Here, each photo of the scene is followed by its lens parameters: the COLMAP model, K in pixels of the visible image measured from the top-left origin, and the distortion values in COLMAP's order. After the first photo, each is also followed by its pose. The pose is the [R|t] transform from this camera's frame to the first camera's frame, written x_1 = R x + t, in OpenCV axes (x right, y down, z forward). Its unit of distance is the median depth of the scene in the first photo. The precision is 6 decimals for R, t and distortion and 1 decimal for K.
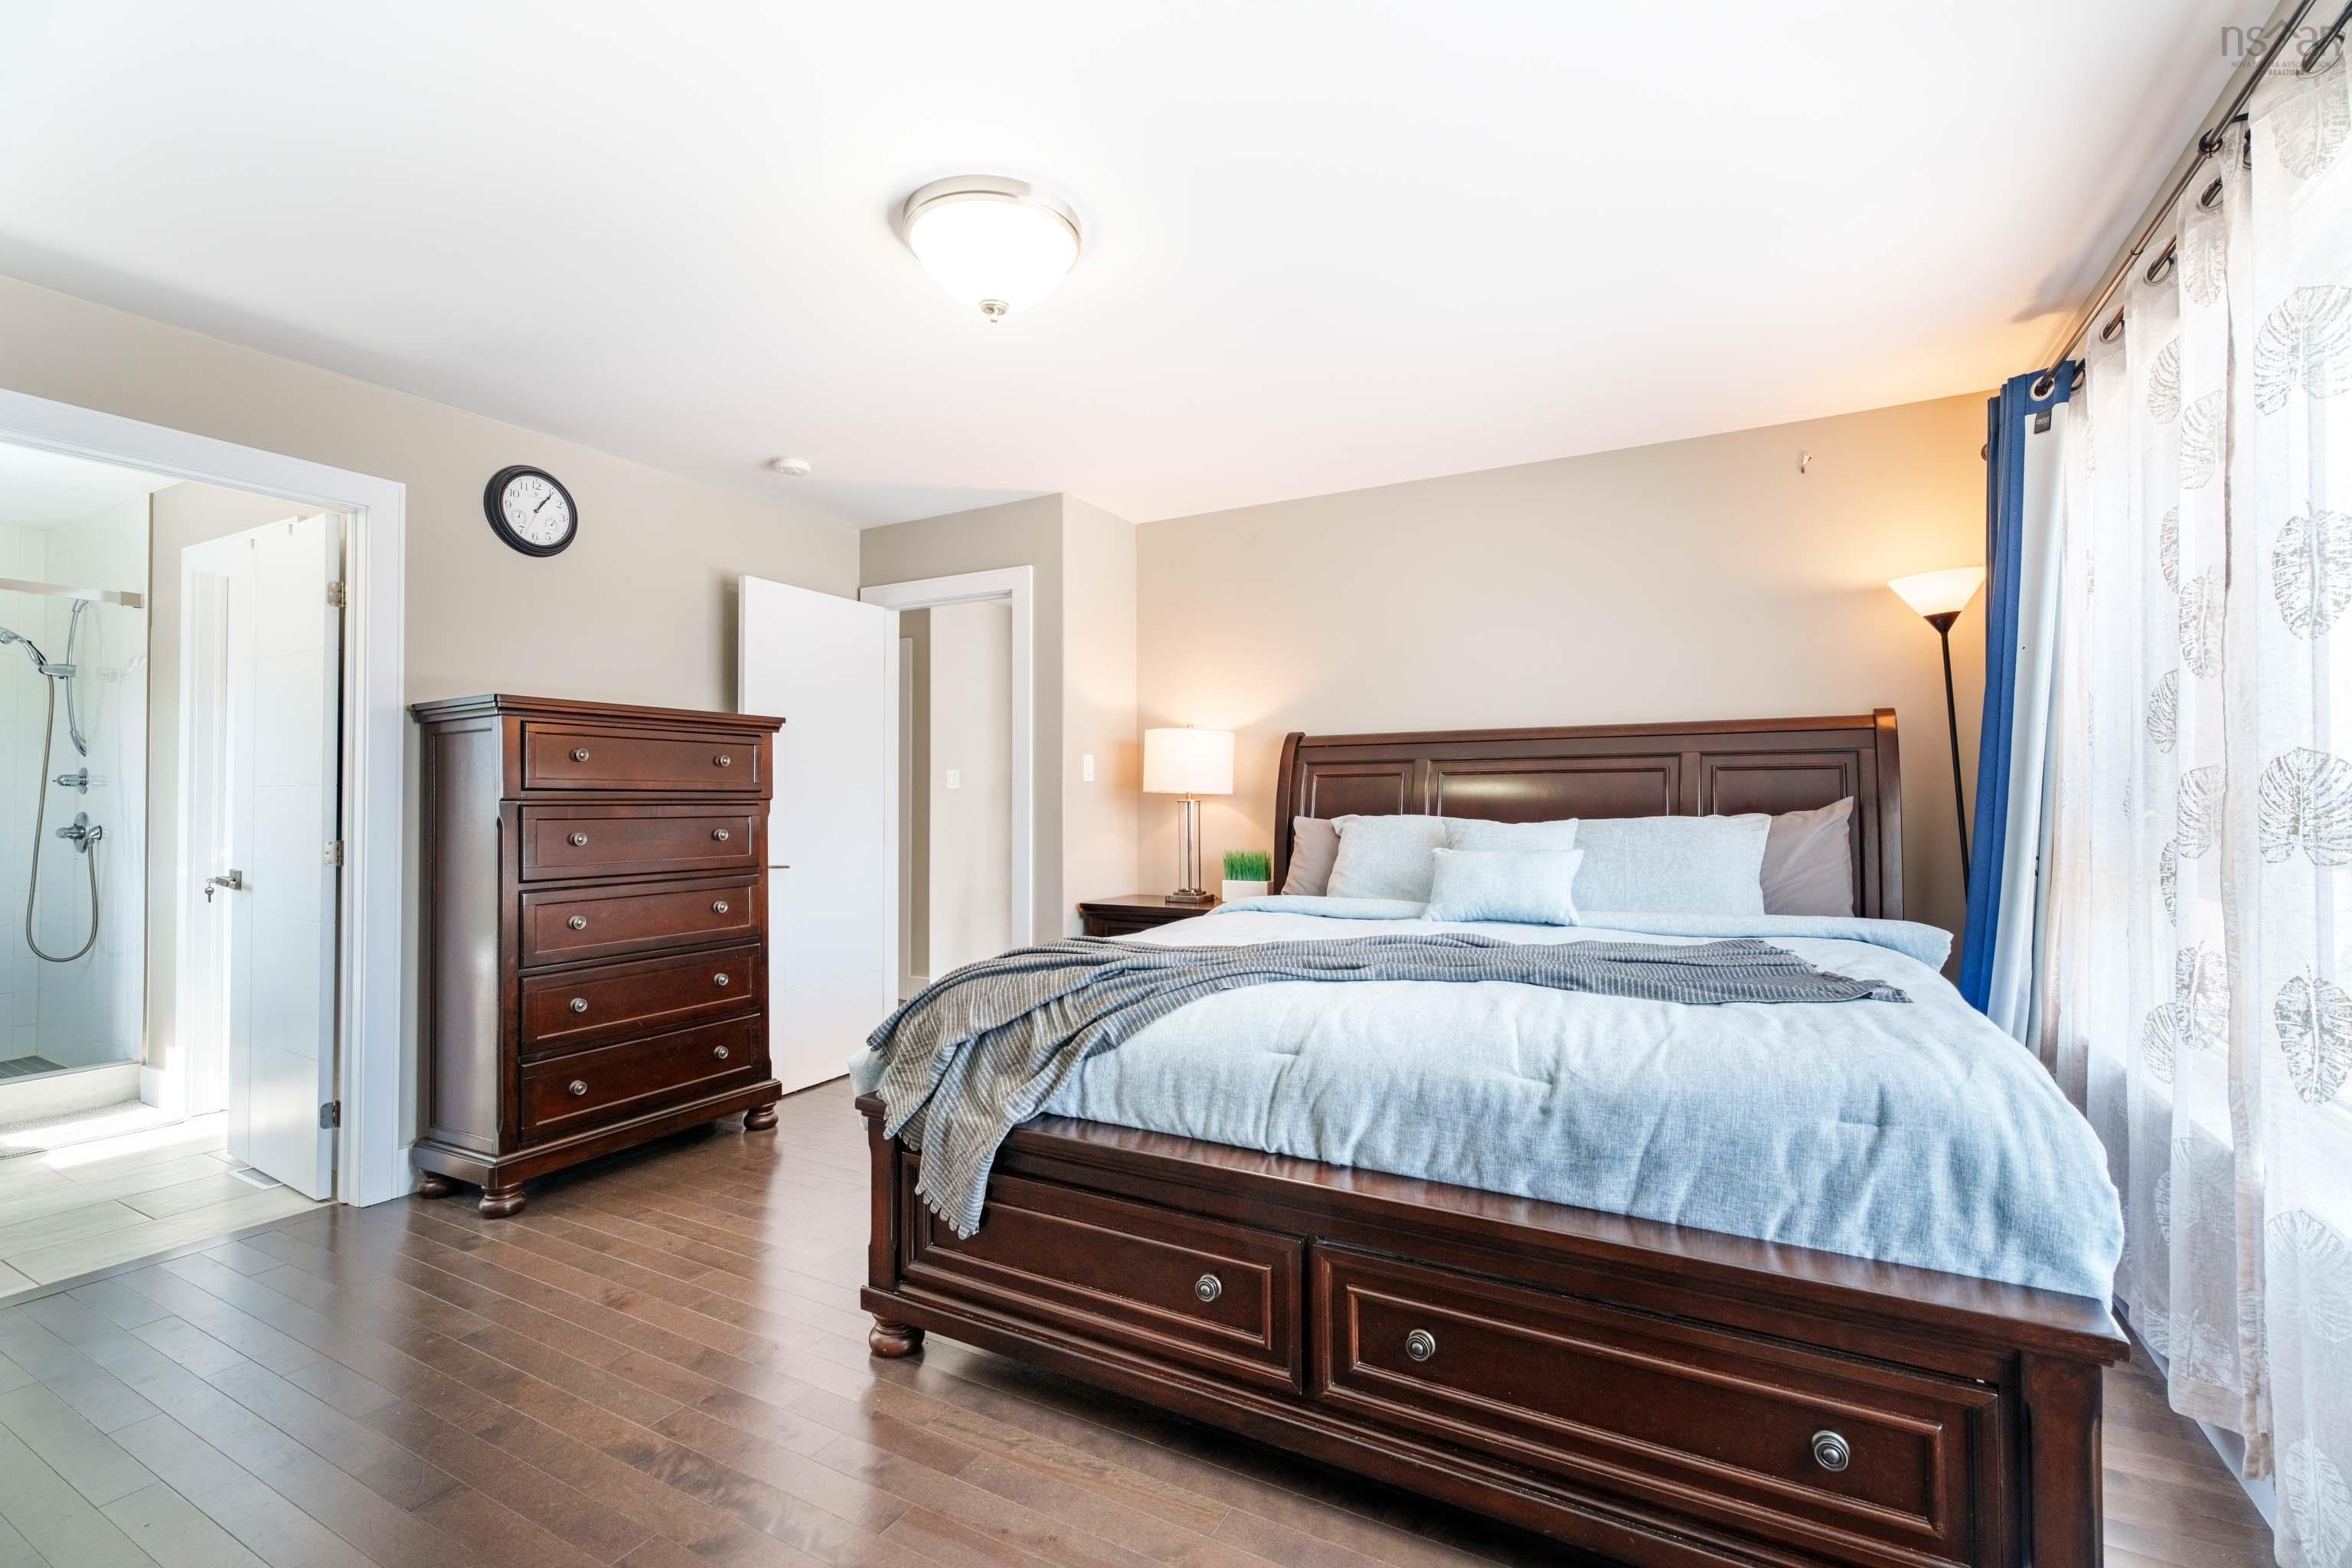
lens RADIAL K [[1049.3, 0, 1185.0], [0, 1049.3, 783.0], [0, 0, 1]] dist [0.001090, -0.000626]
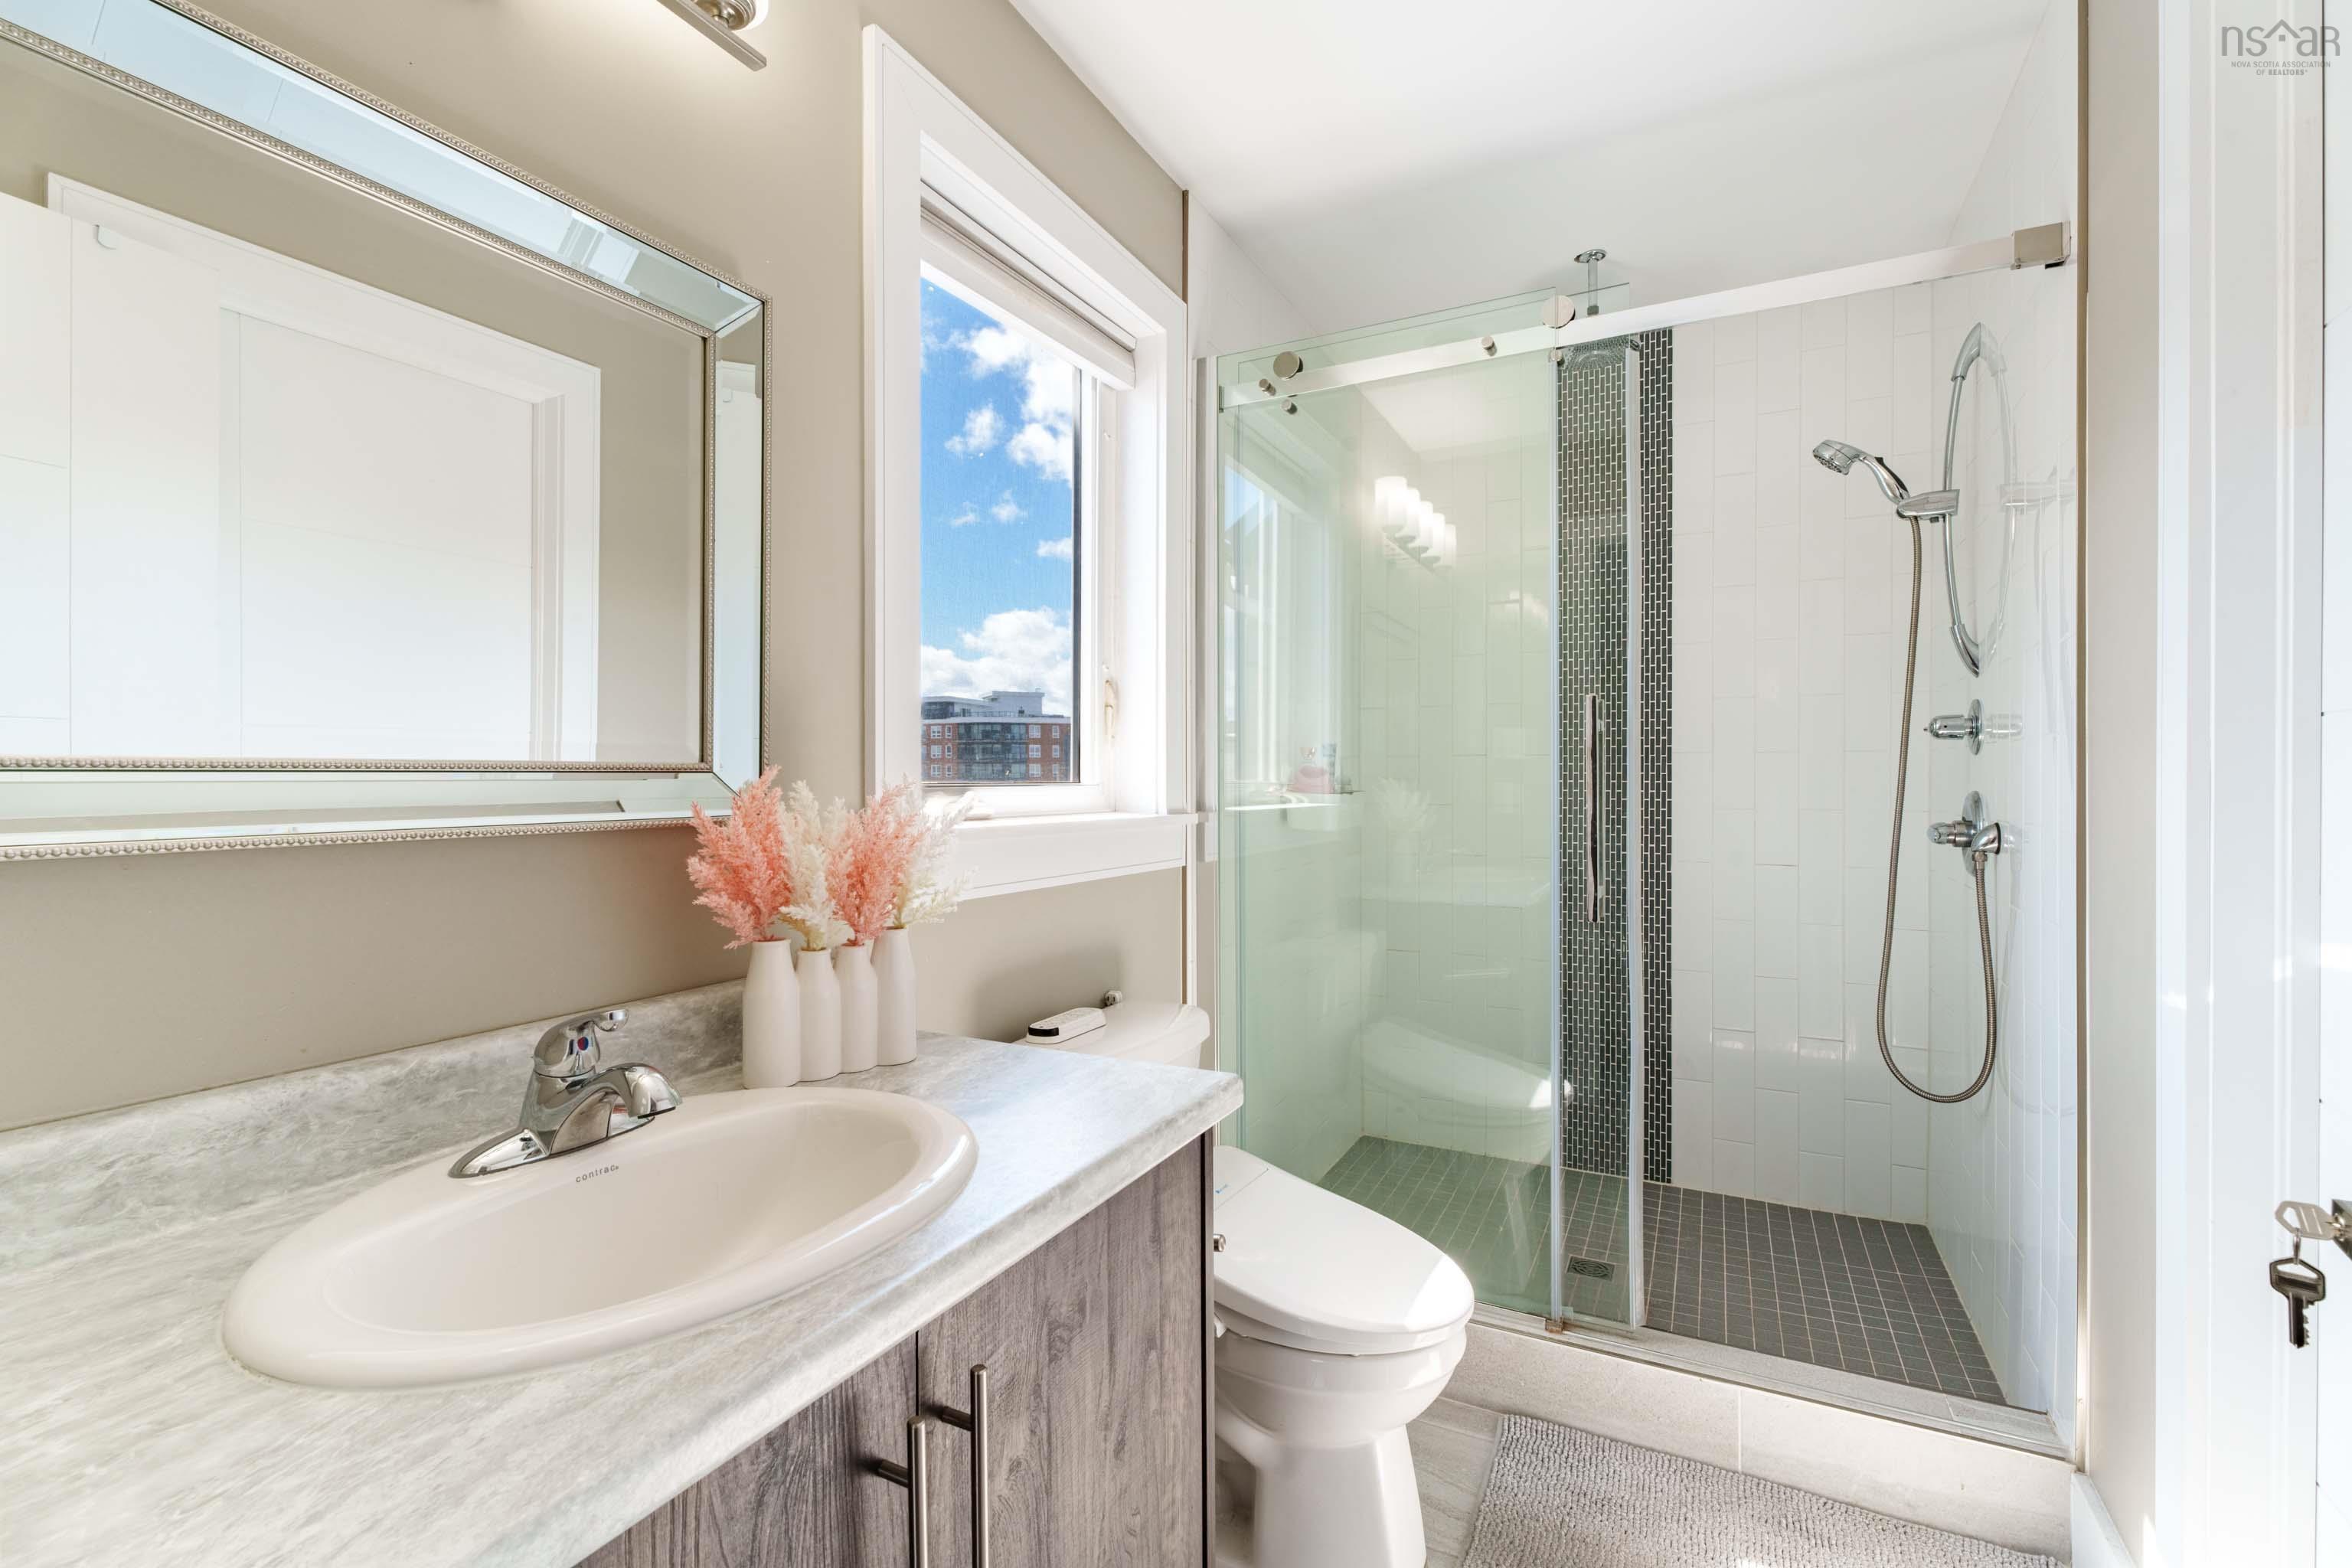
lens RADIAL K [[1049.3, 0, 1170.5], [0, 1049.3, 777.8], [0, 0, 1]] dist [0.001090, -0.000626]
pose [[0.031381, 0.003719, -0.999501, -0.586056], [0.012046, 0.999919, 0.004099, 0.014926], [0.999435, -0.012168, 0.031334, 0.622888]]
